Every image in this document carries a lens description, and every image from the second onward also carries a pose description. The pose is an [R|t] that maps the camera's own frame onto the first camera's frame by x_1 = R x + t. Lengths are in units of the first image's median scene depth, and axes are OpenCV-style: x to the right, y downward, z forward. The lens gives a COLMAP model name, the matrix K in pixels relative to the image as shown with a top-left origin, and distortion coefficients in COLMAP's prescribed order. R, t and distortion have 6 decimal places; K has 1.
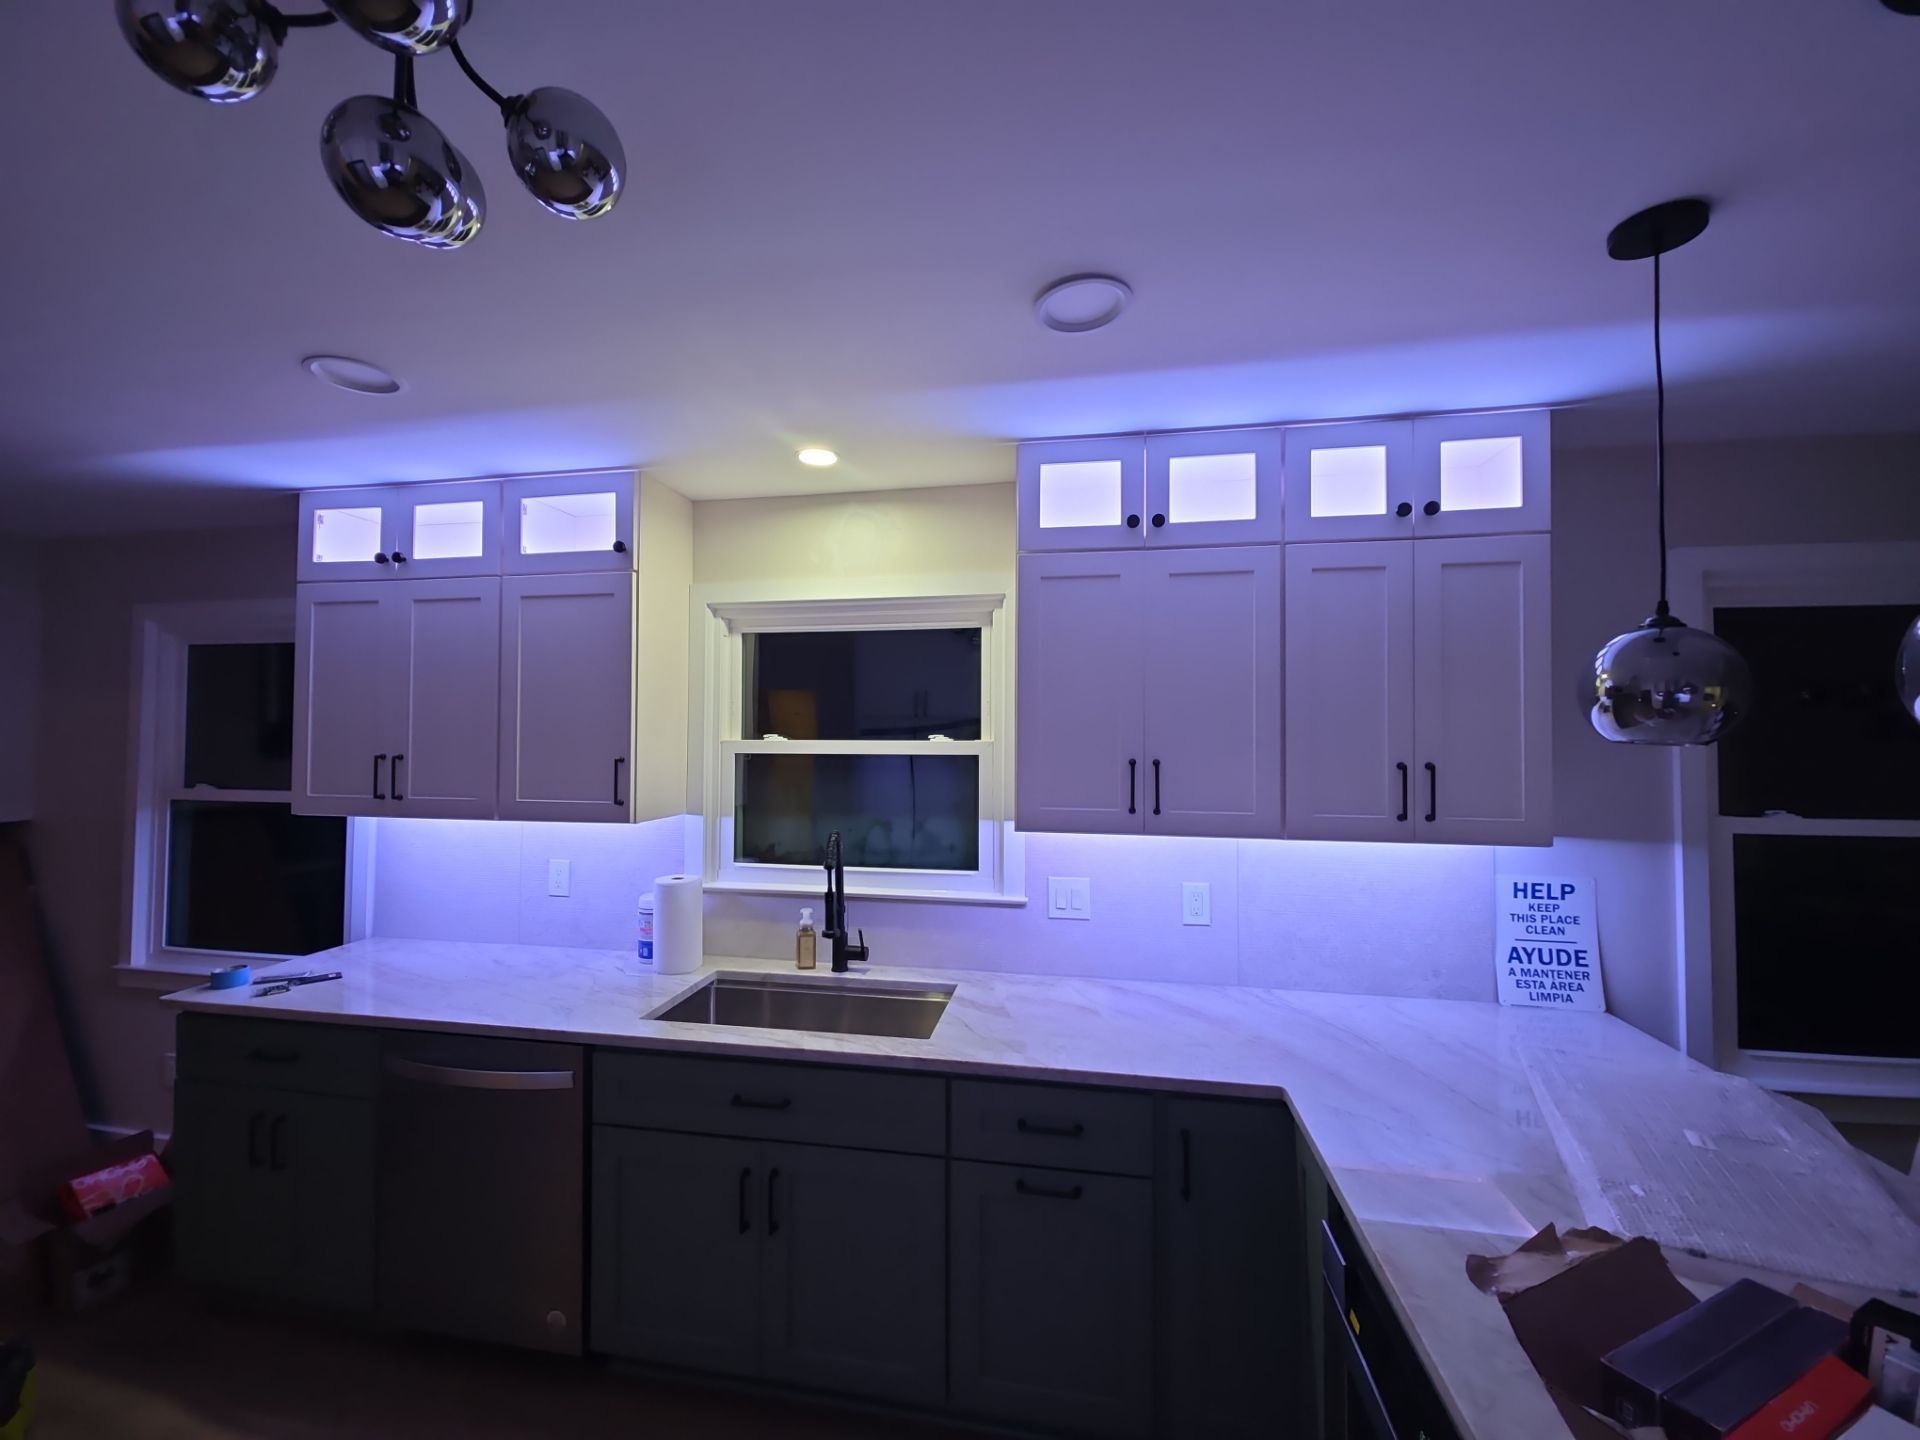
lens RADIAL K [[789.7, 0, 965.1], [0, 789.7, 721.1], [0, 0, 1]] dist [0.009580, -0.005944]
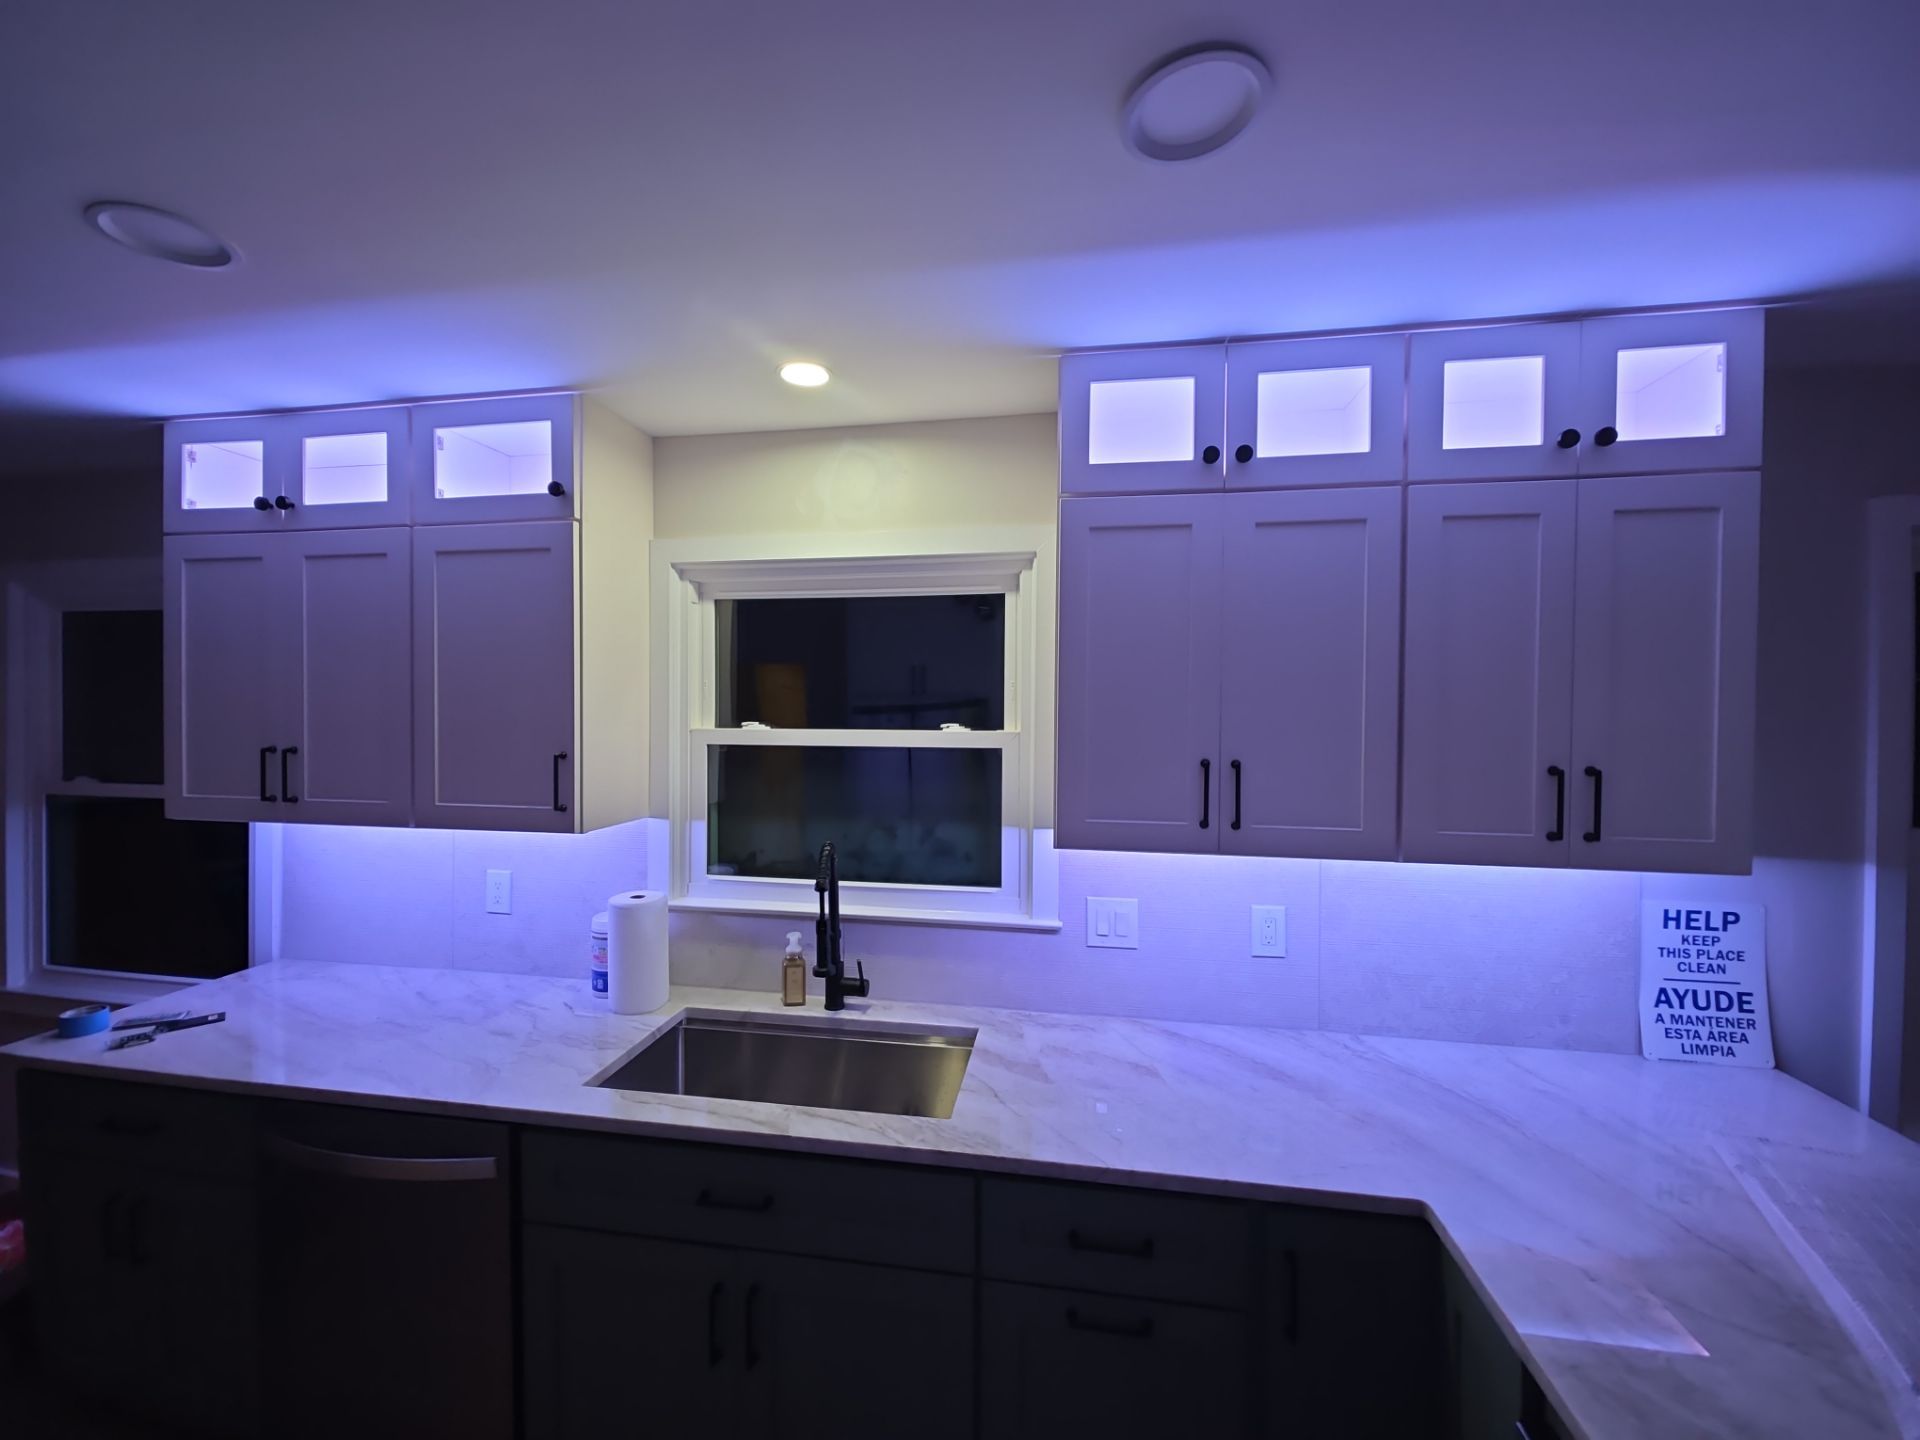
lens RADIAL K [[789.7, 0, 964.1], [0, 789.7, 723.9], [0, 0, 1]] dist [0.009580, -0.005944]
pose [[0.999925, 0.002250, 0.012080, -0.037257], [-0.002686, 0.999340, 0.036226, -0.014586], [-0.011991, -0.036255, 0.999271, 0.201875]]
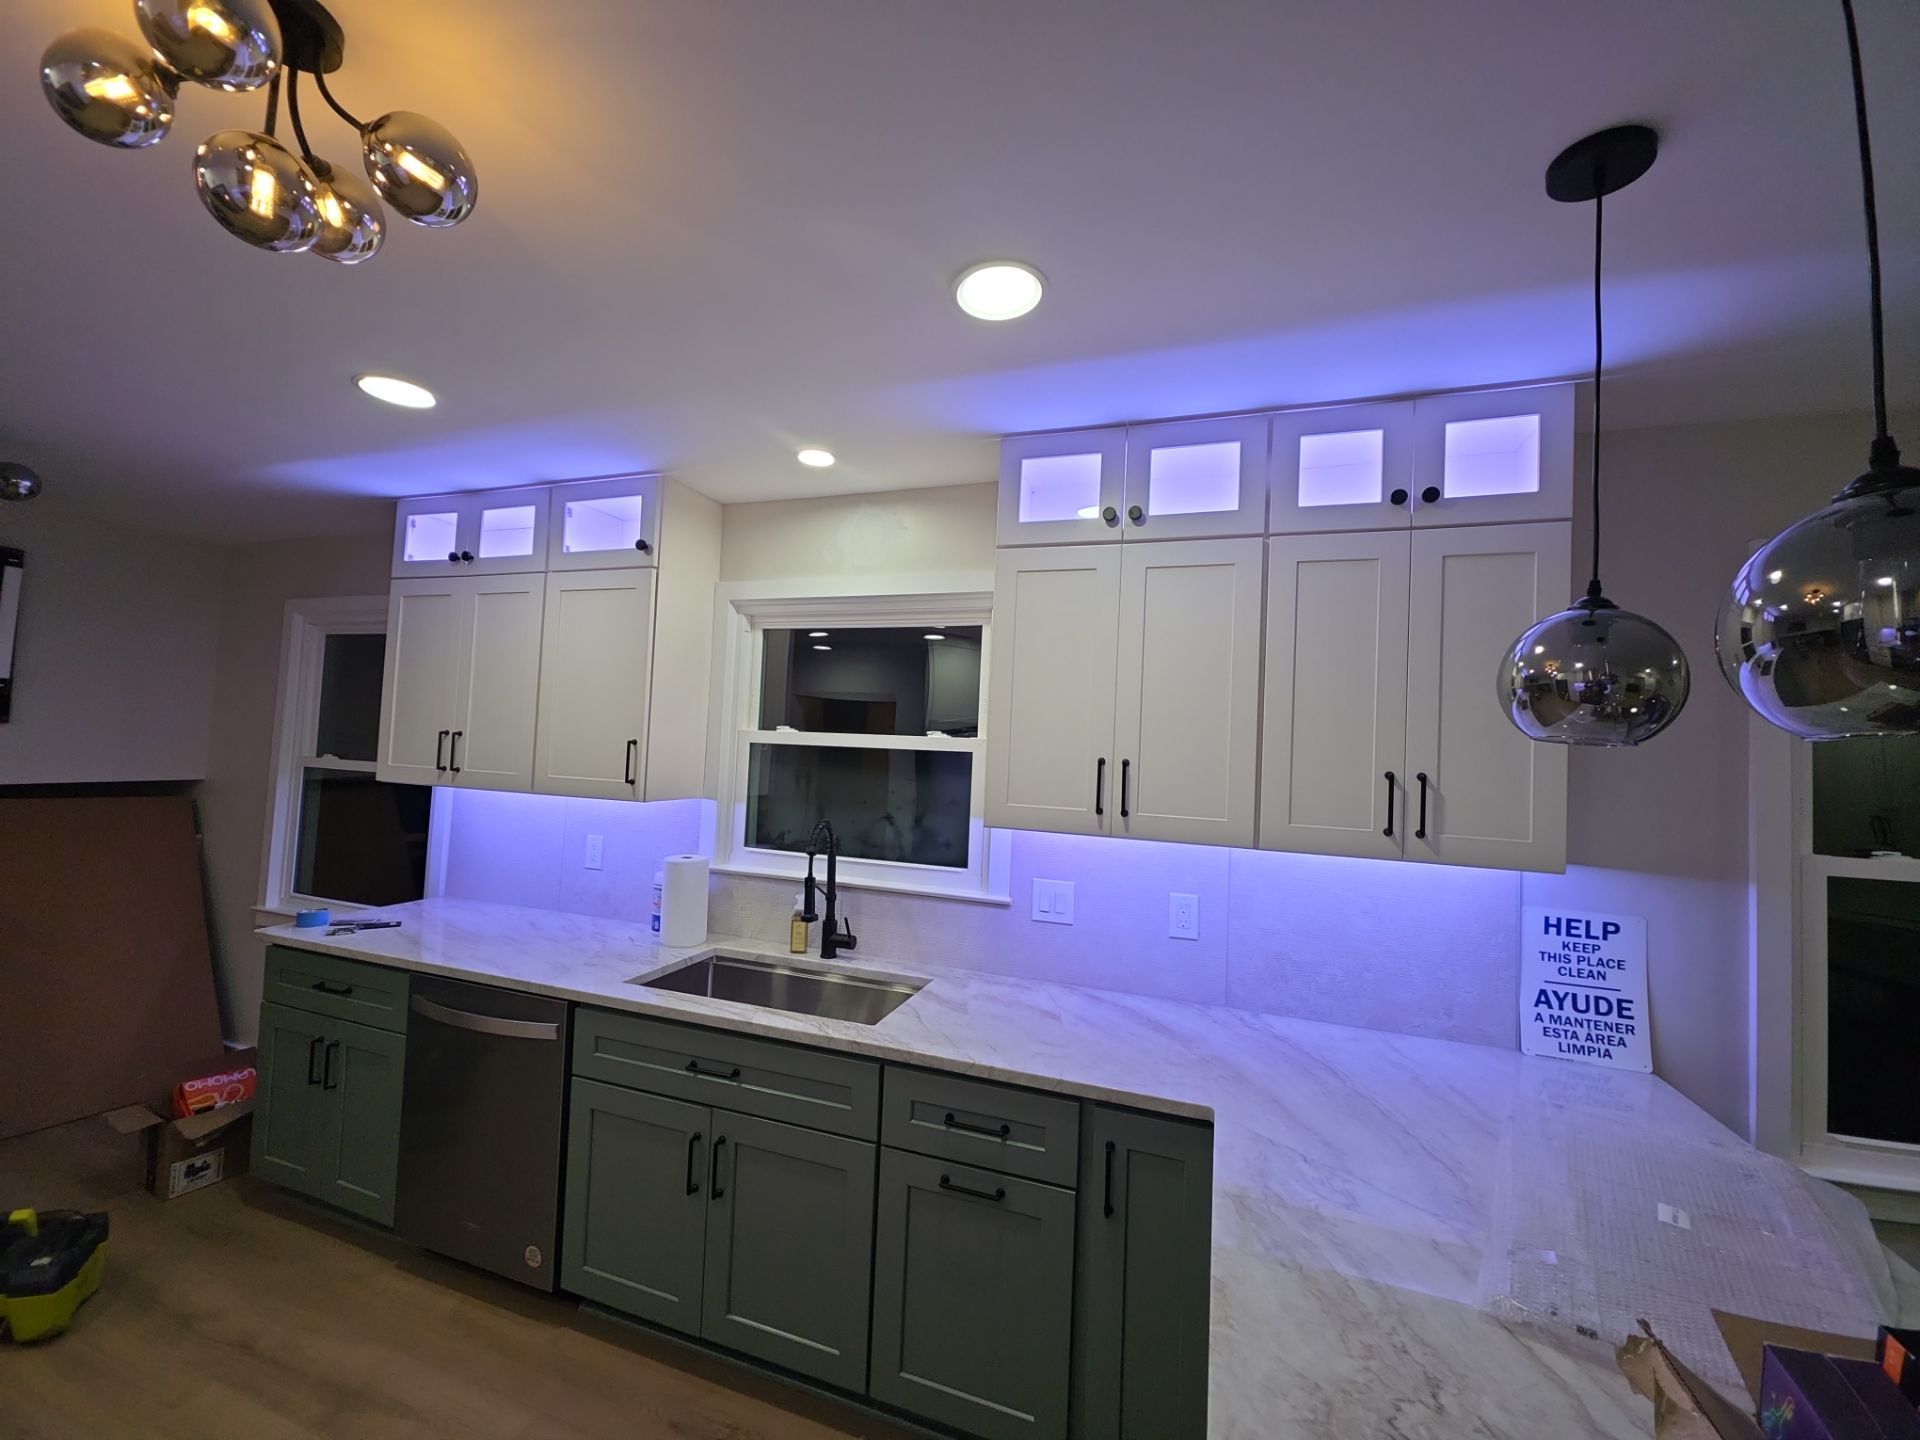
lens RADIAL K [[789.7, 0, 954.4], [0, 789.7, 718.3], [0, 0, 1]] dist [0.009580, -0.005944]
pose [[0.985858, 0.032484, -0.164401, 0.180726], [-0.036513, 0.999101, -0.021540, 0.025478], [0.163554, 0.027238, 0.986158, 0.011770]]
